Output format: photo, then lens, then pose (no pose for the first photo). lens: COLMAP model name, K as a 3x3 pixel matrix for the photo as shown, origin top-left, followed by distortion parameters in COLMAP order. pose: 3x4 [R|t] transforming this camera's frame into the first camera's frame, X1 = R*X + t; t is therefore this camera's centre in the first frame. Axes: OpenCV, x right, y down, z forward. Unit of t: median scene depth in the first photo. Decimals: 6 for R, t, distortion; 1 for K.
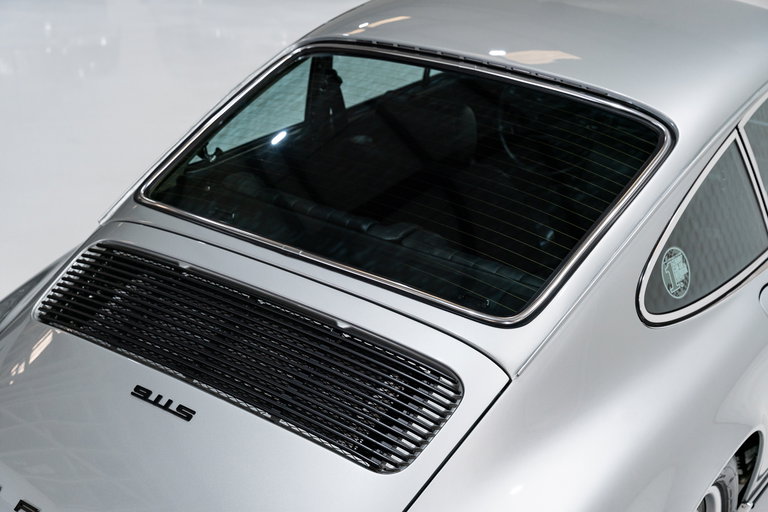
lens RADIAL K [[1093.2, 0, 380.5], [0, 1093.2, 263.2], [0, 0, 1]] dist [0.007982, 0.000000]
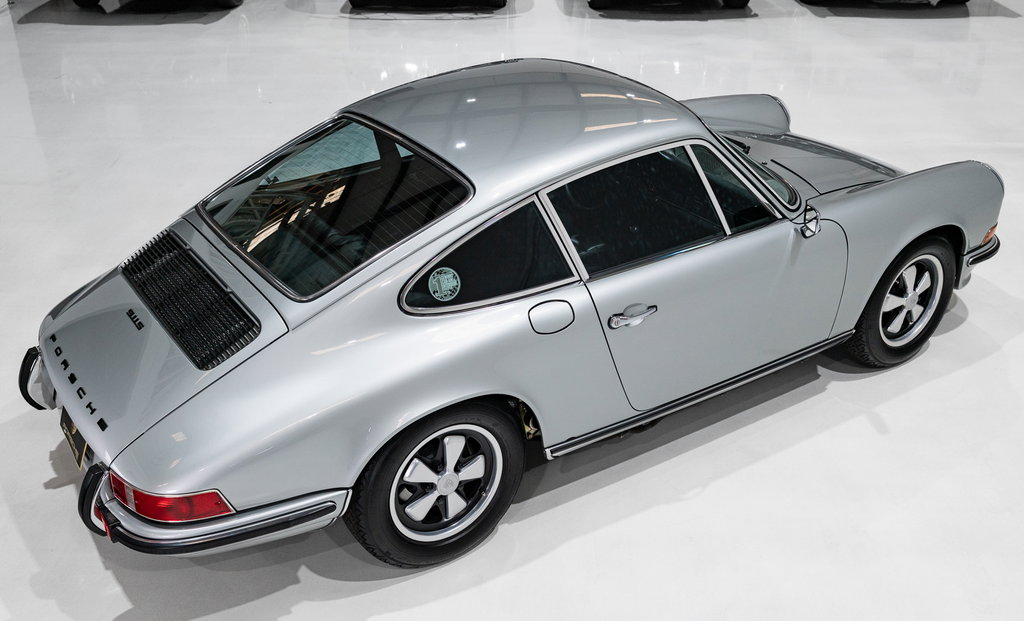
lens RADIAL K [[1028.9, 0, 502.0], [0, 1028.9, 295.3], [0, 0, 1]] dist [0.017812, 0.000000]
pose [[0.927143, 0.120937, -0.354654, 0.917028], [-0.105008, 0.992416, 0.063902, -0.082751], [0.359692, -0.022005, 0.932811, -0.370709]]
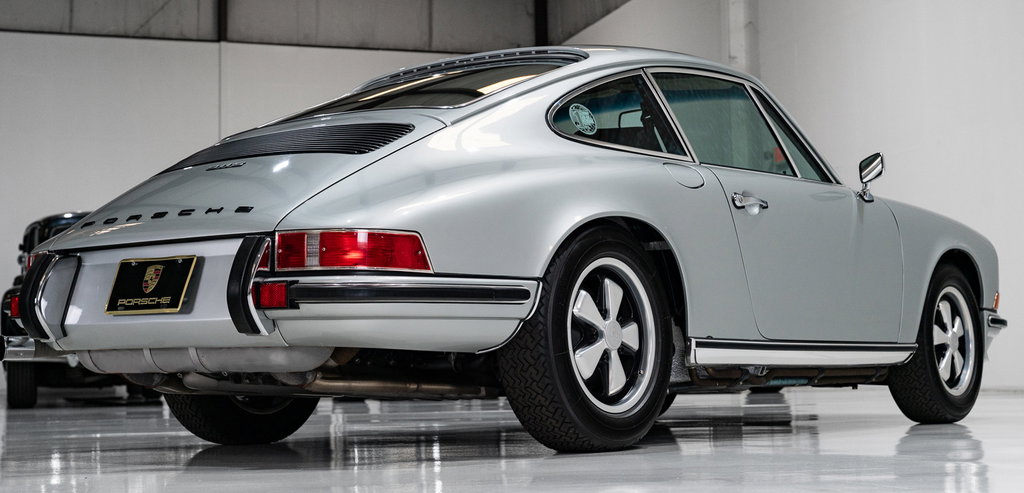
lens RADIAL K [[1530.9, 0, 517.6], [0, 1530.9, 247.9], [0, 0, 1]] dist [0.029032, 0.000000]
pose [[0.996099, -0.070059, -0.053648, 0.294327], [0.035899, 0.877132, -0.478906, 1.184057], [0.080608, 0.475112, 0.876225, -0.742076]]
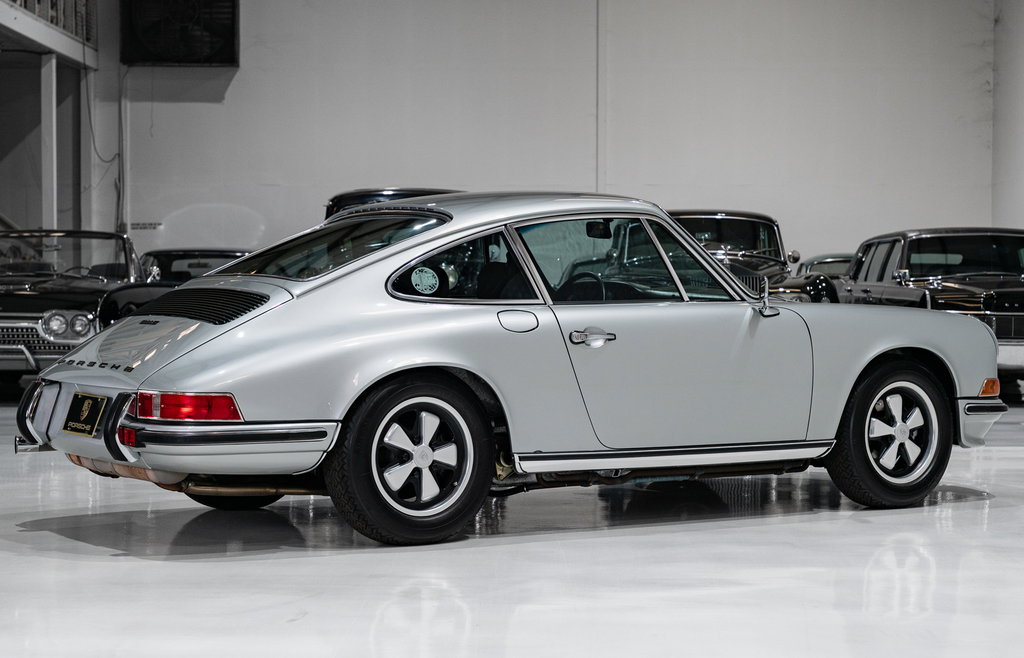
lens RADIAL K [[2012.1, 0, 508.4], [0, 2012.1, 330.3], [0, 0, 1]] dist [0.094825, 0.000000]
pose [[0.928229, -0.038832, -0.369977, 1.726809], [-0.109879, 0.921545, -0.372399, 1.392755], [0.355411, 0.386325, 0.851138, -1.880568]]
